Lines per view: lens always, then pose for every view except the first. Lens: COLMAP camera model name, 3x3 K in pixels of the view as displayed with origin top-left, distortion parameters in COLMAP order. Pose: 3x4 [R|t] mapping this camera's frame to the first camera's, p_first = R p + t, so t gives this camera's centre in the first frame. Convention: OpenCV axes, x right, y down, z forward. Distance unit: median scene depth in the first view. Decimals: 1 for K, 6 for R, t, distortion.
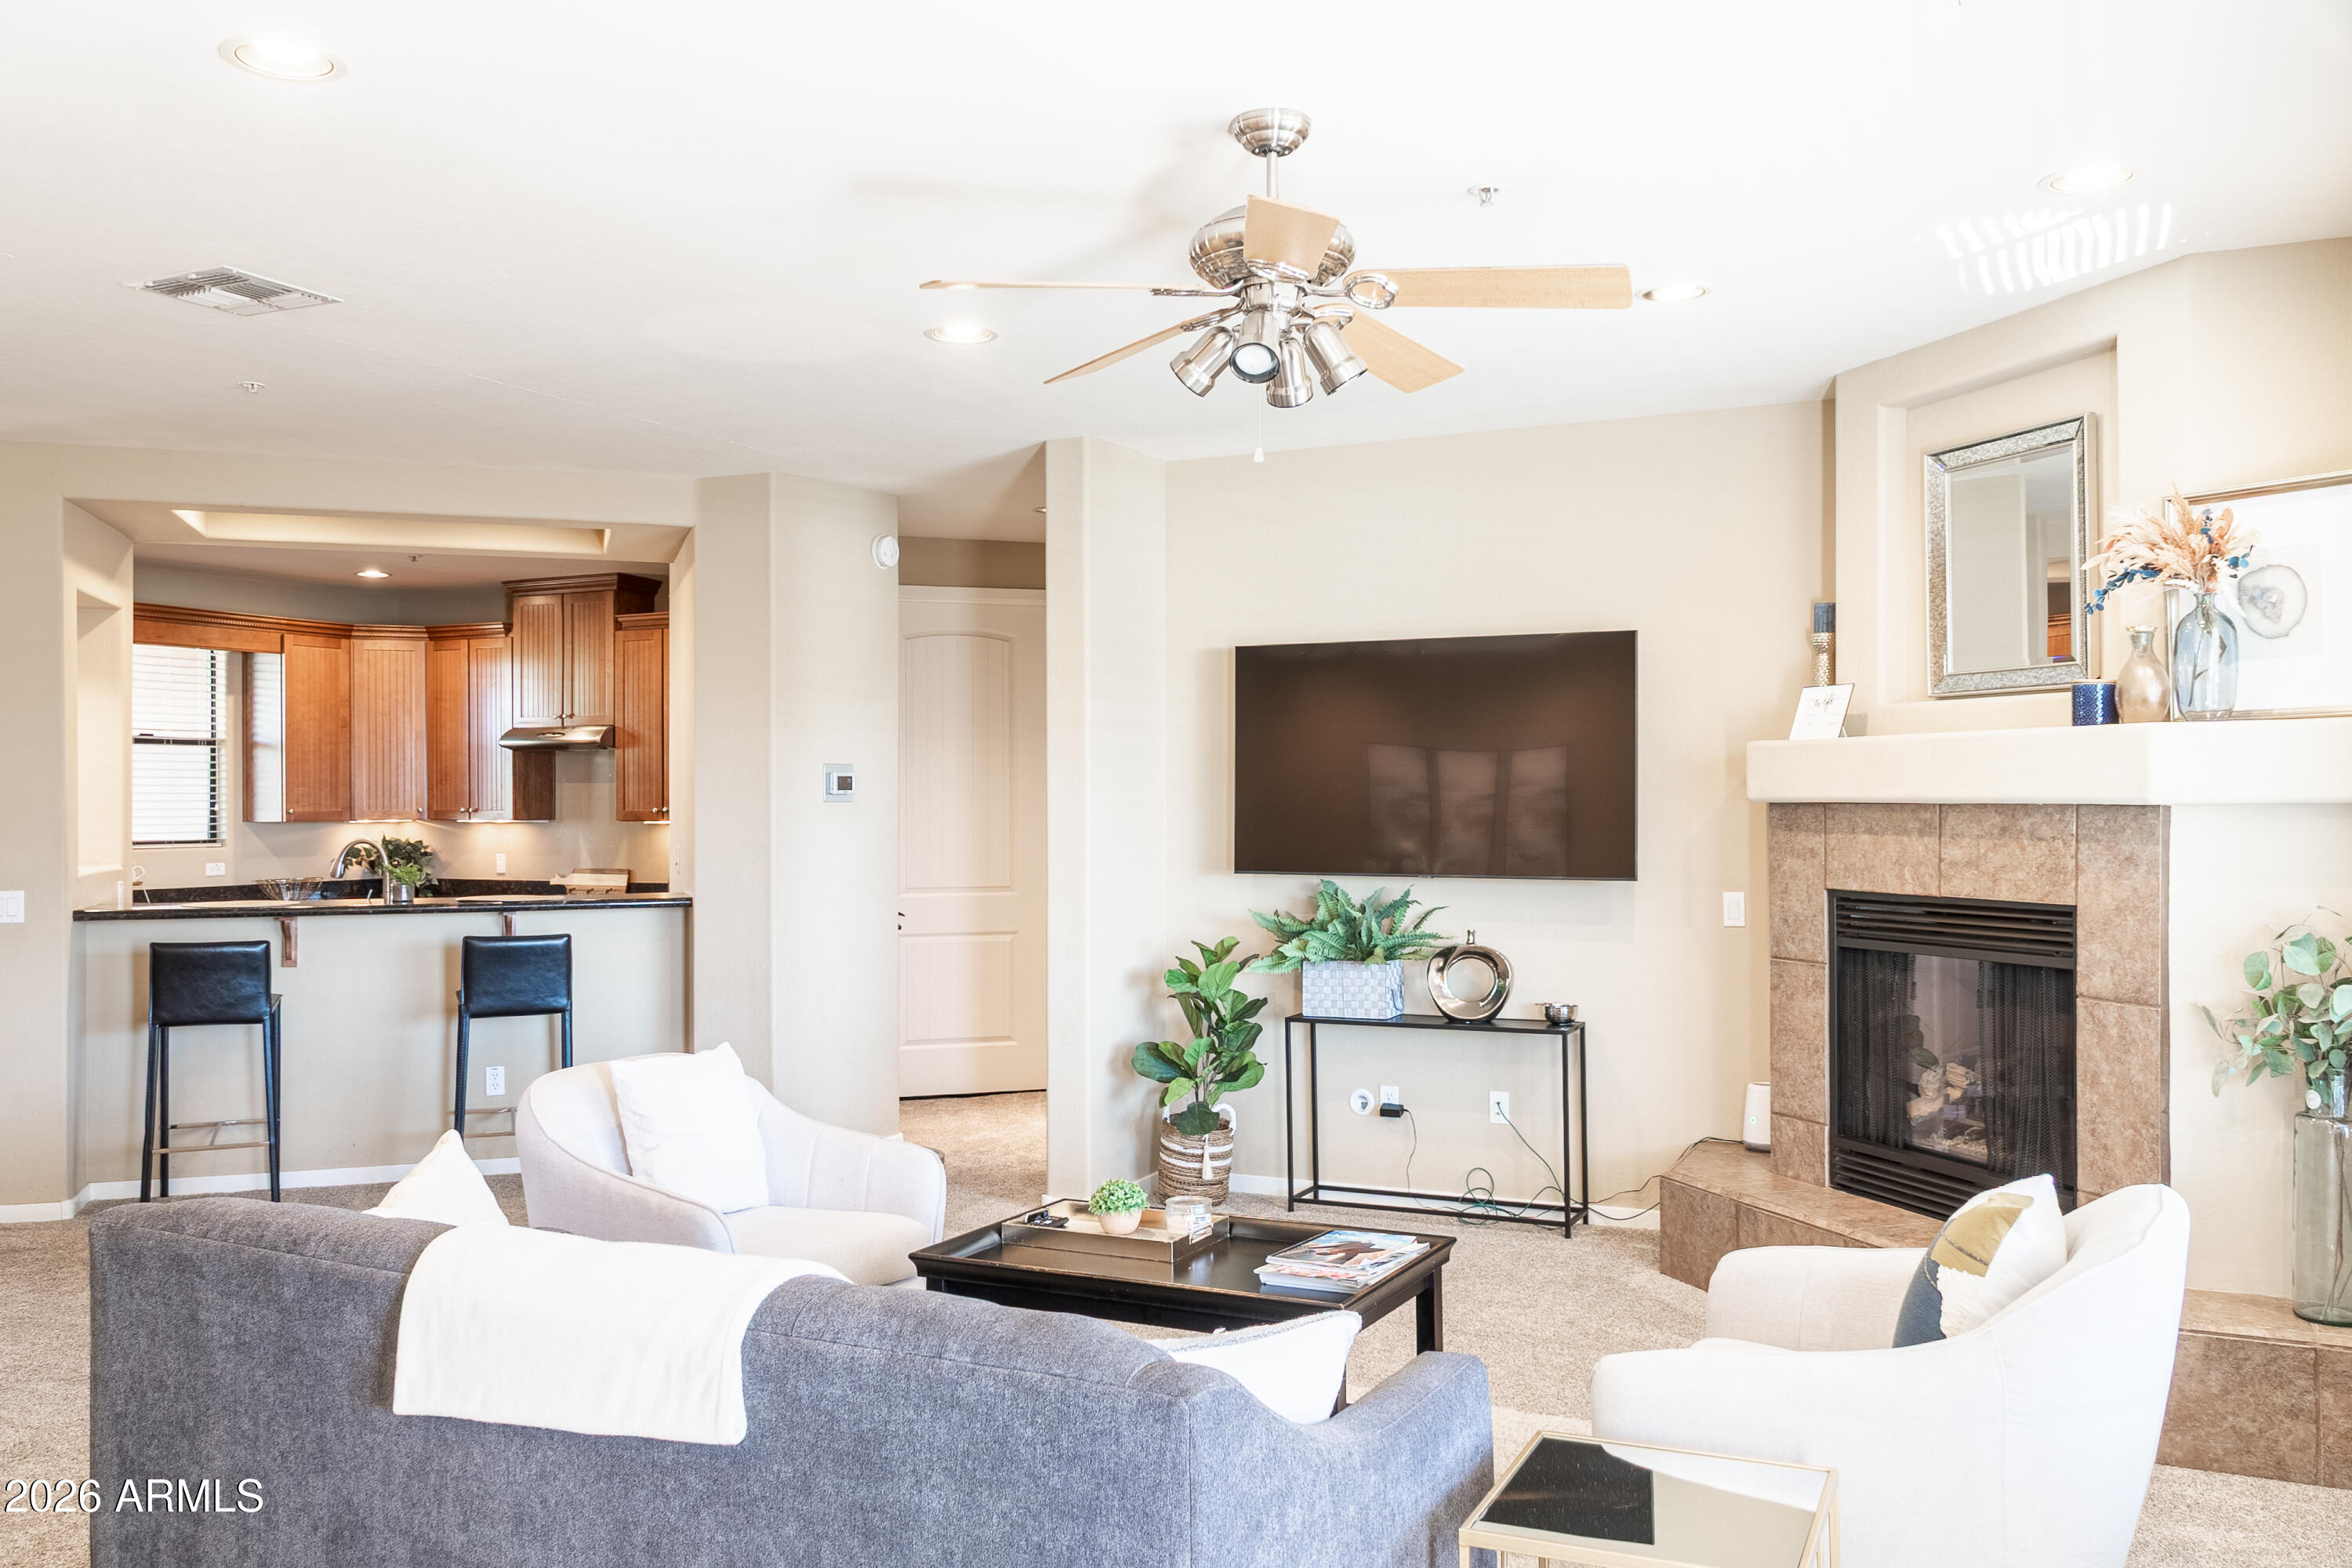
lens RADIAL K [[1887.6, 0, 1144.9], [0, 1887.6, 786.6], [0, 0, 1]] dist [0.004440, 0.012448]
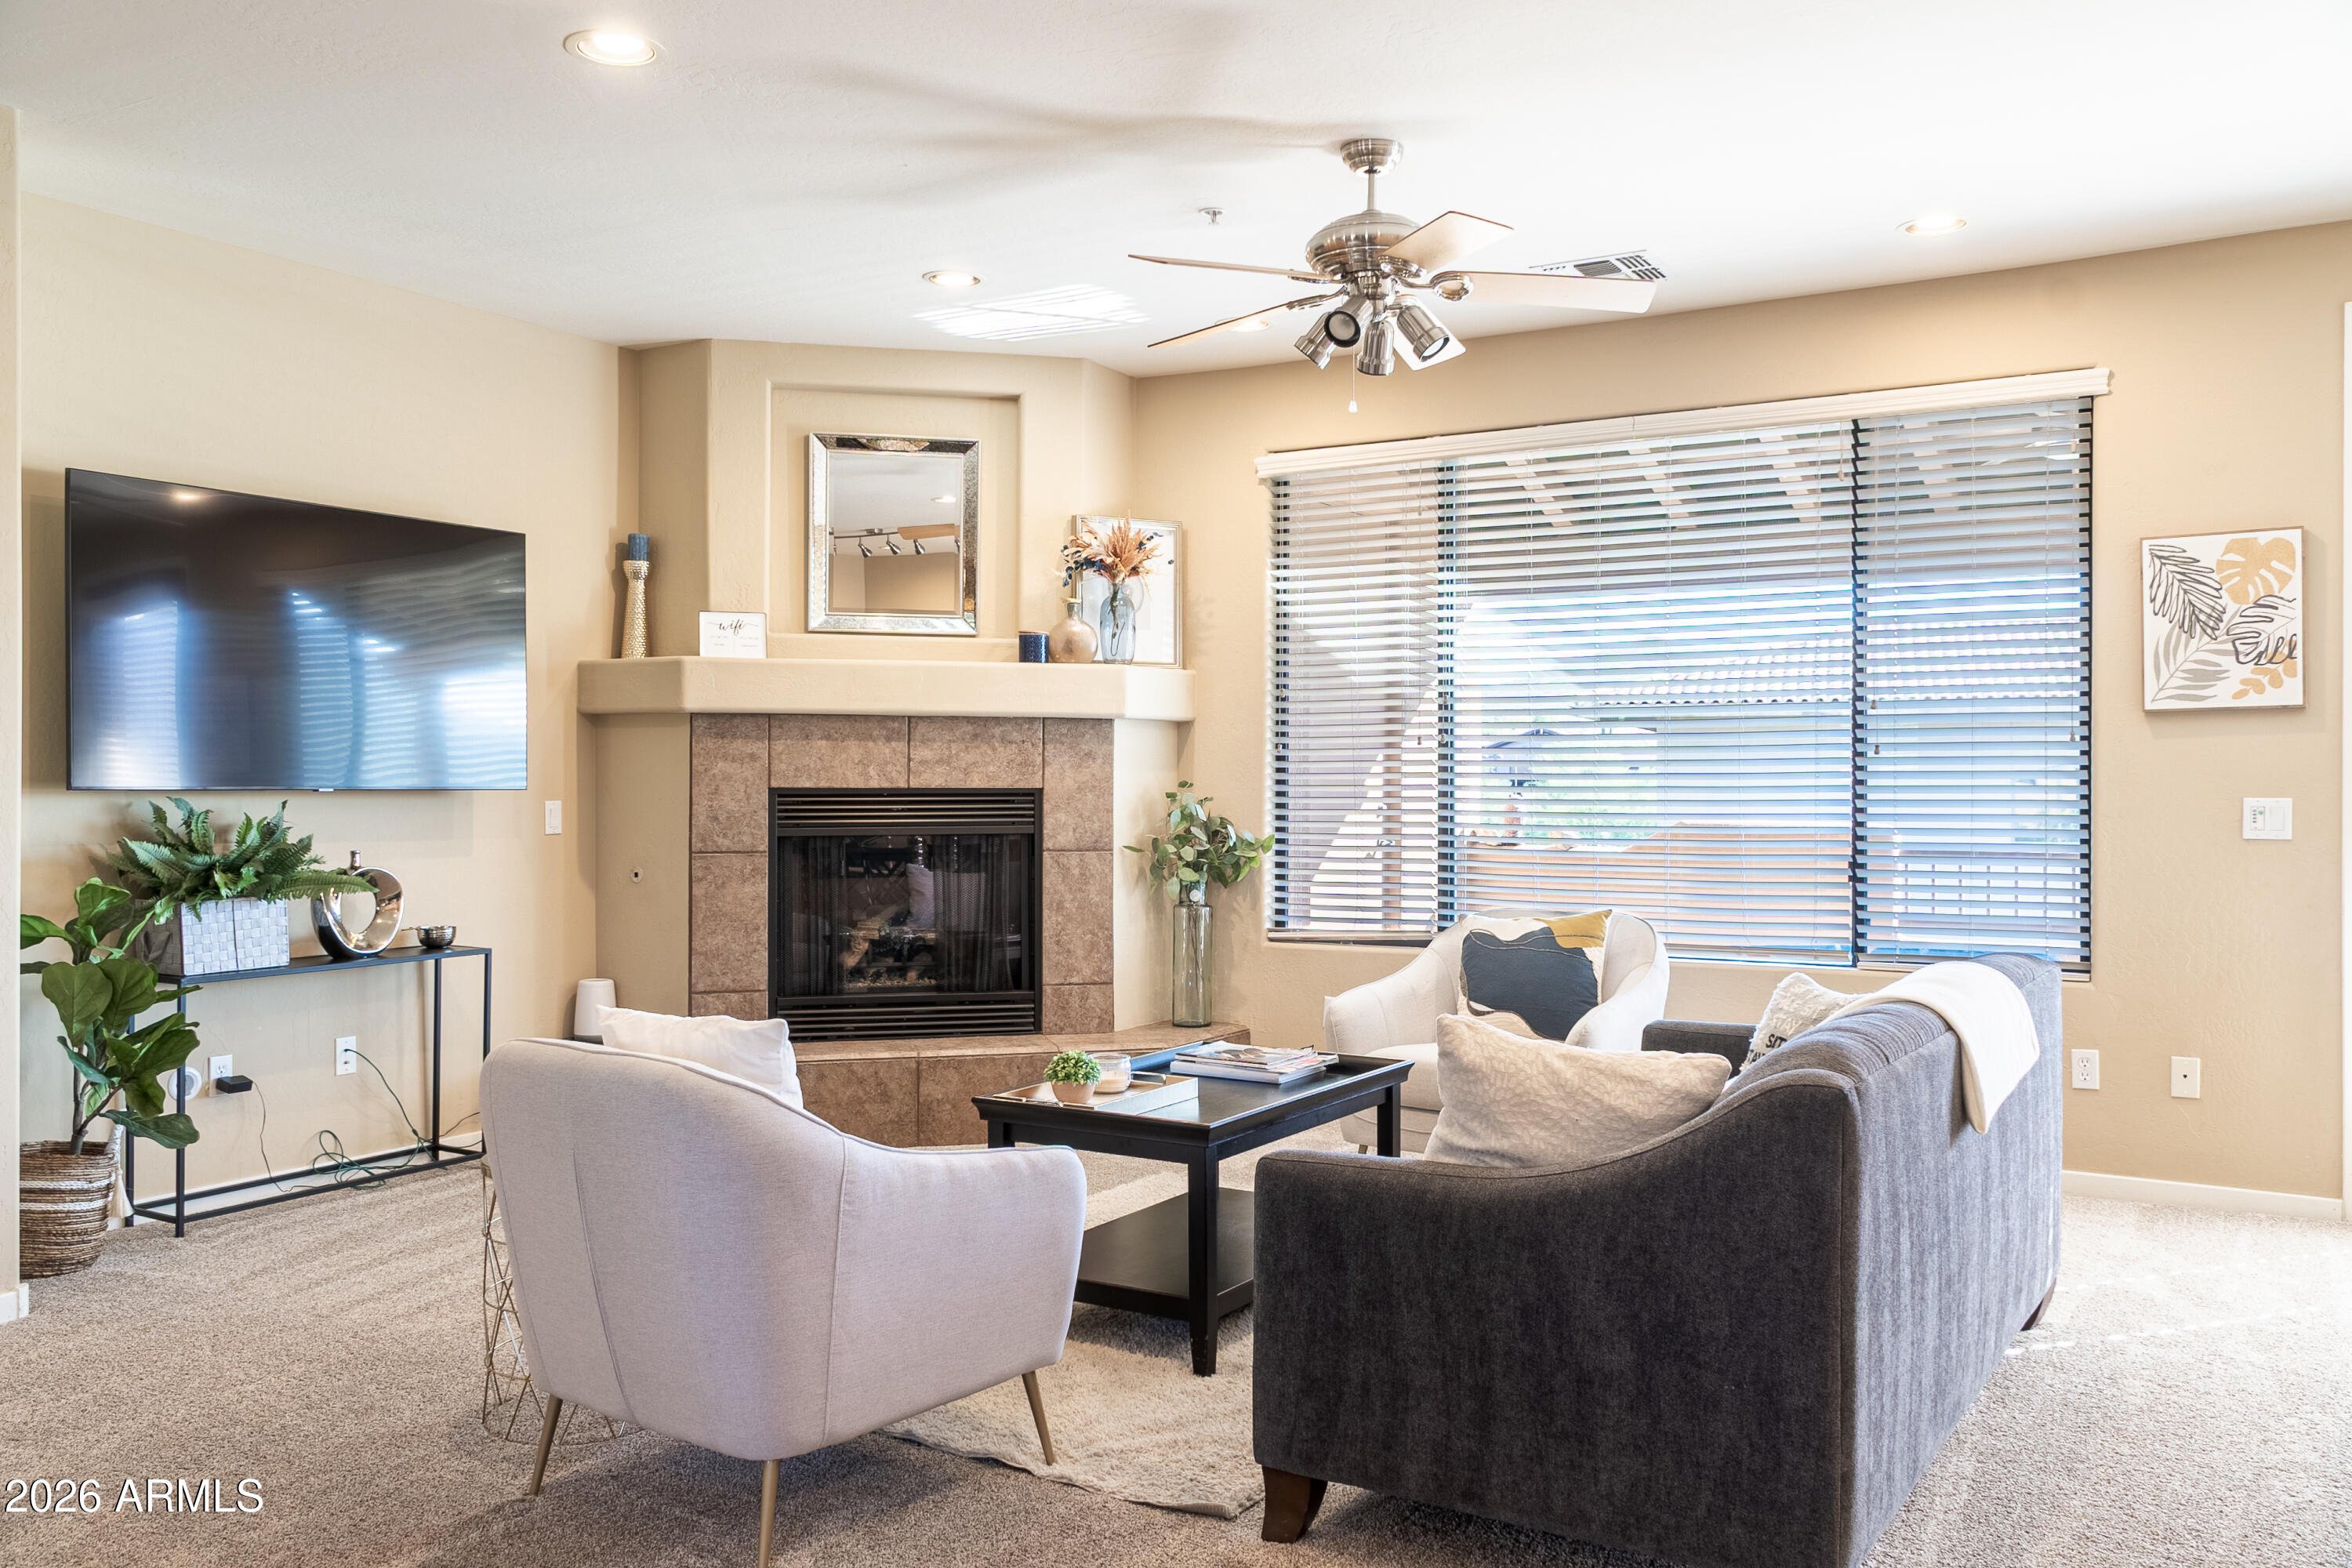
lens RADIAL K [[1887.6, 0, 1184.2], [0, 1887.6, 784.3], [0, 0, 1]] dist [0.004440, 0.012448]
pose [[0.077122, -0.001550, 0.997020, -0.848145], [-0.010125, 0.999946, 0.002338, 0.050761], [-0.996970, -0.010275, 0.077102, 0.712123]]
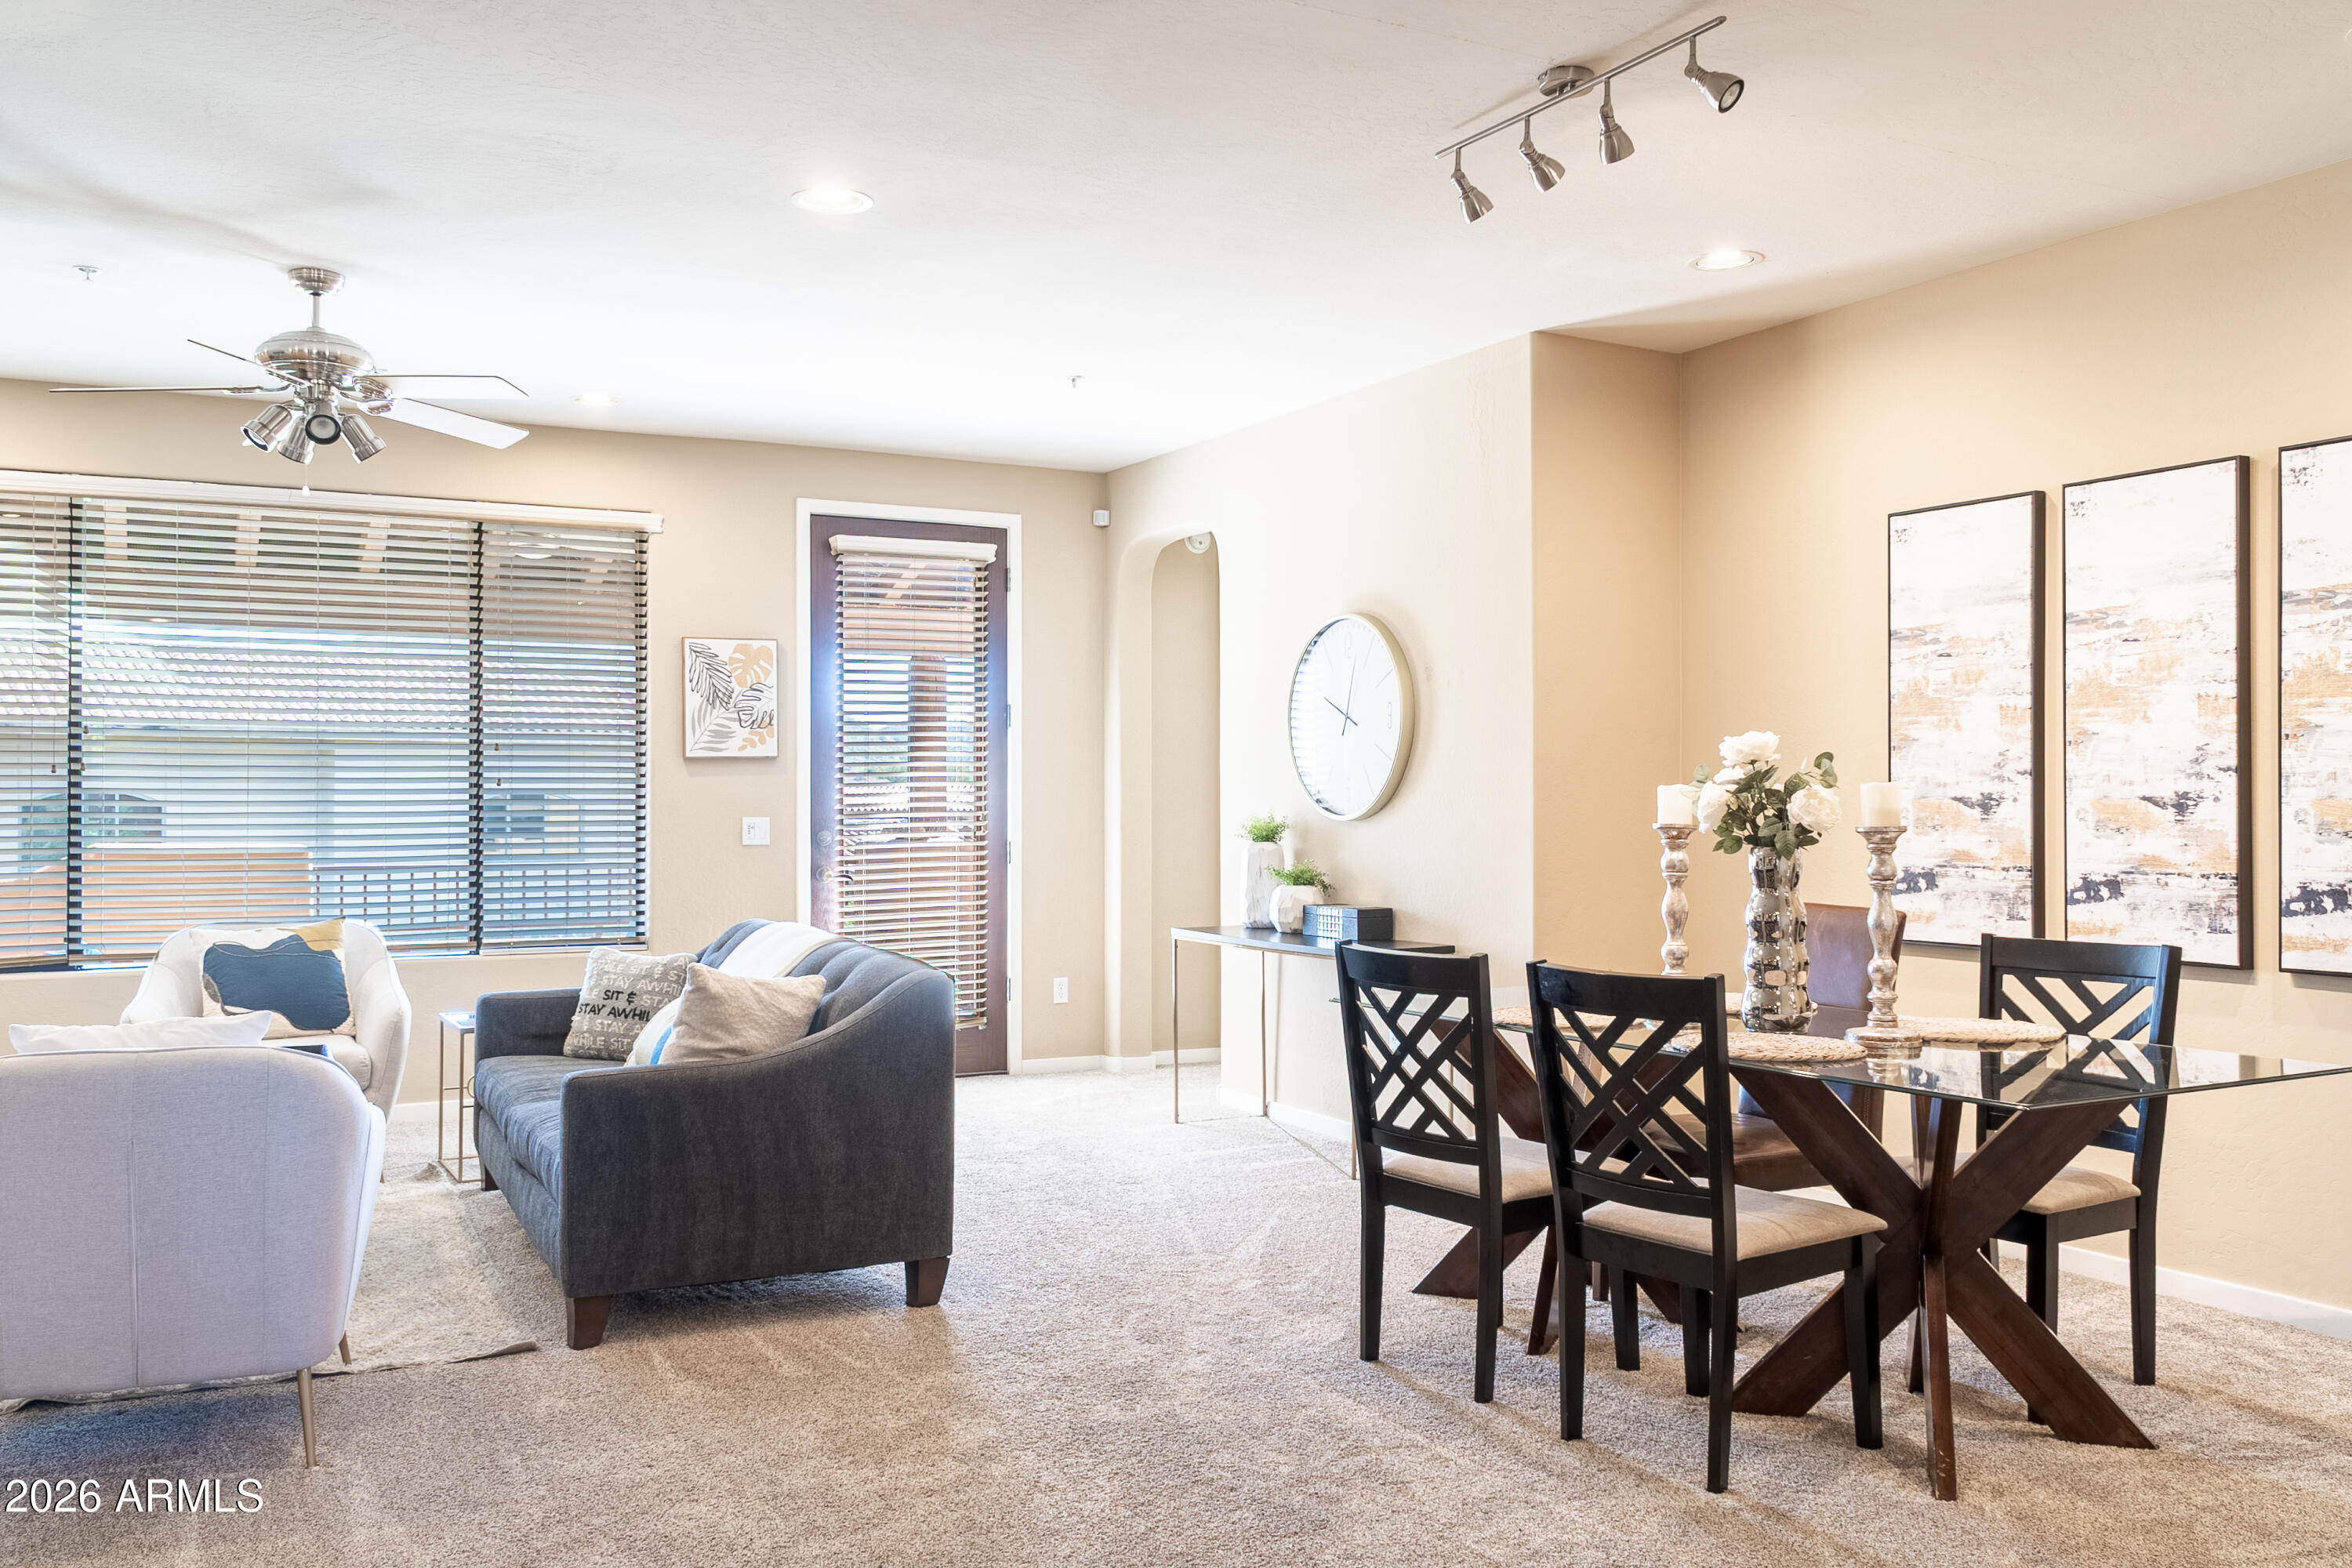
lens RADIAL K [[1956.9, 0, 1161.6], [0, 1956.9, 790.4], [0, 0, 1]] dist [0.021175, 0.004348]
pose [[-0.815955, 0.003960, 0.578102, -0.972188], [-0.004571, 0.999901, -0.013302, 0.052406], [-0.578097, -0.013497, -0.815856, 1.310946]]
